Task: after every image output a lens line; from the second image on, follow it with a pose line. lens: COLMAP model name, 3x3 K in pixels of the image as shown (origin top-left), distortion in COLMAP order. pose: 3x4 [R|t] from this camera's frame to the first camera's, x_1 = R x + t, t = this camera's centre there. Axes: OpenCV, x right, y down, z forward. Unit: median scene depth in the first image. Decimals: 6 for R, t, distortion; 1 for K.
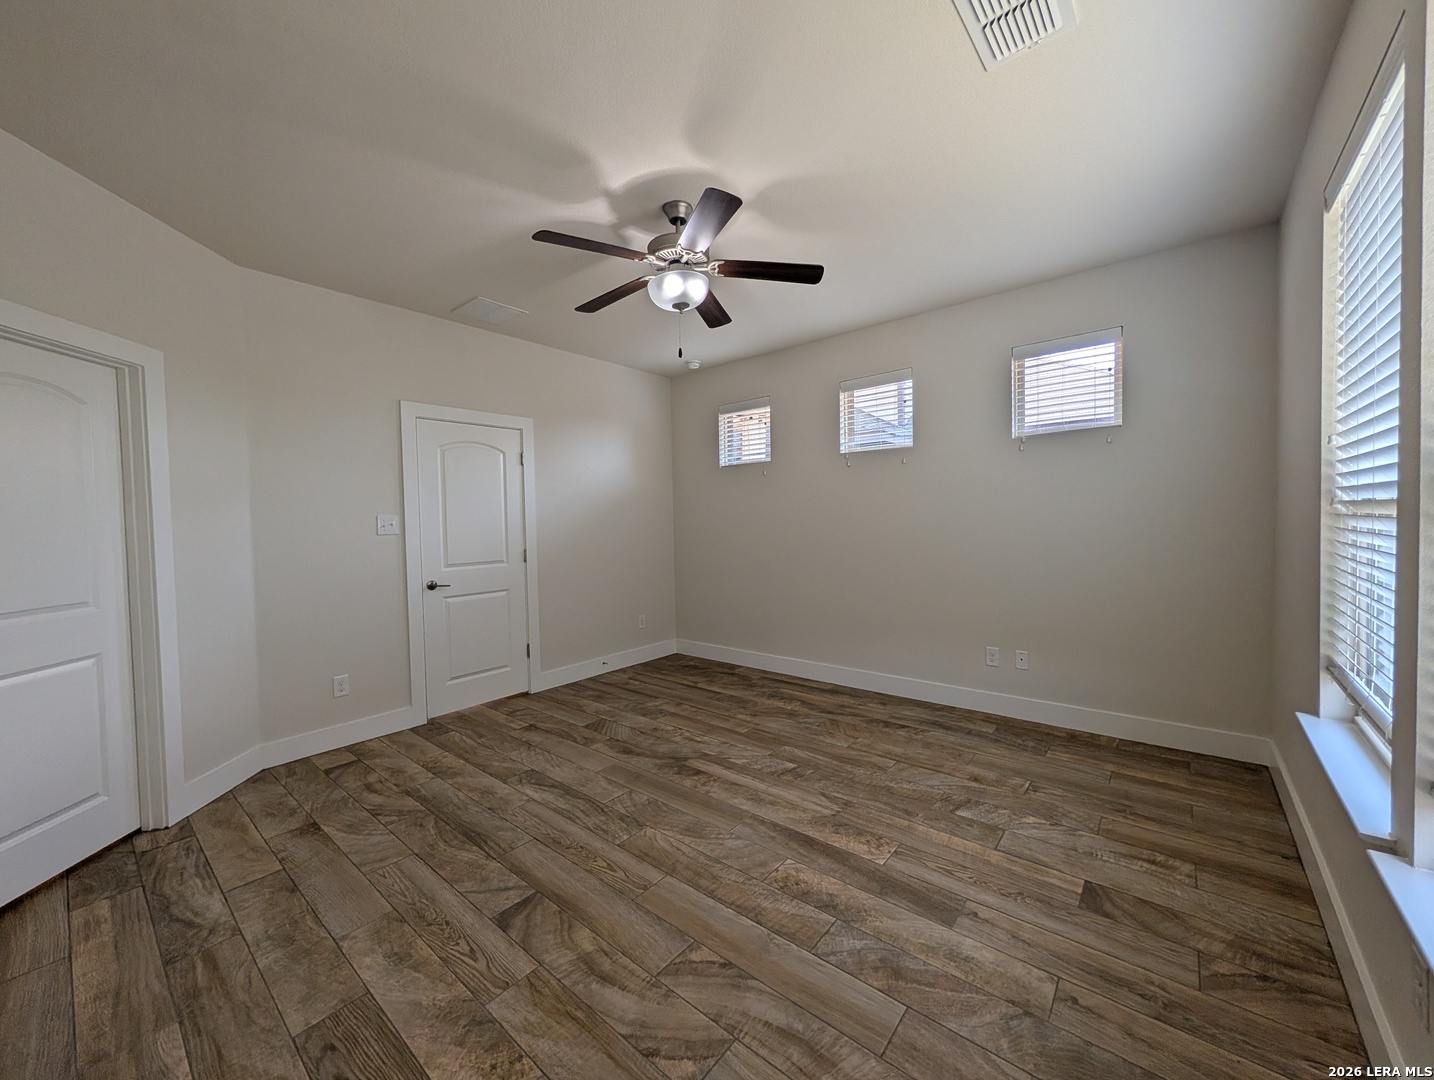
lens RADIAL K [[552.4, 0, 718.3], [0, 552.4, 535.6], [0, 0, 1]] dist [0.000523, -0.000029]
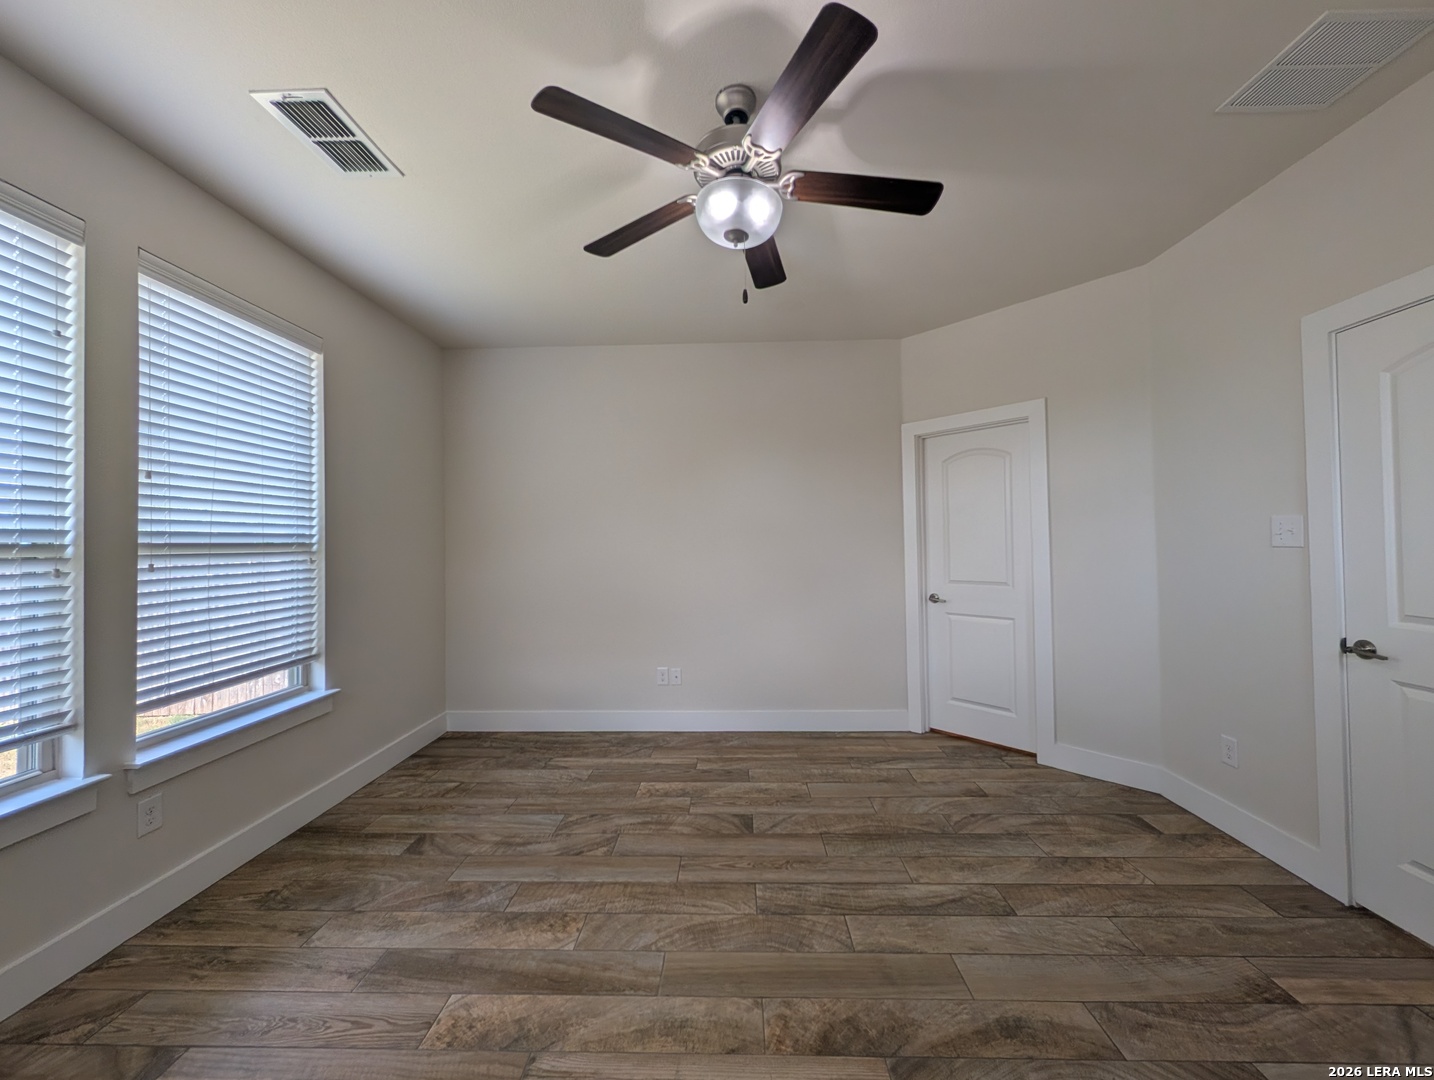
lens RADIAL K [[552.4, 0, 718.3], [0, 552.4, 535.6], [0, 0, 1]] dist [0.000523, -0.000029]
pose [[-0.786105, 0.023406, -0.617649, 0.450897], [0.010924, 0.999653, 0.023980, -0.057712], [0.617996, 0.012104, -0.786088, 1.769376]]
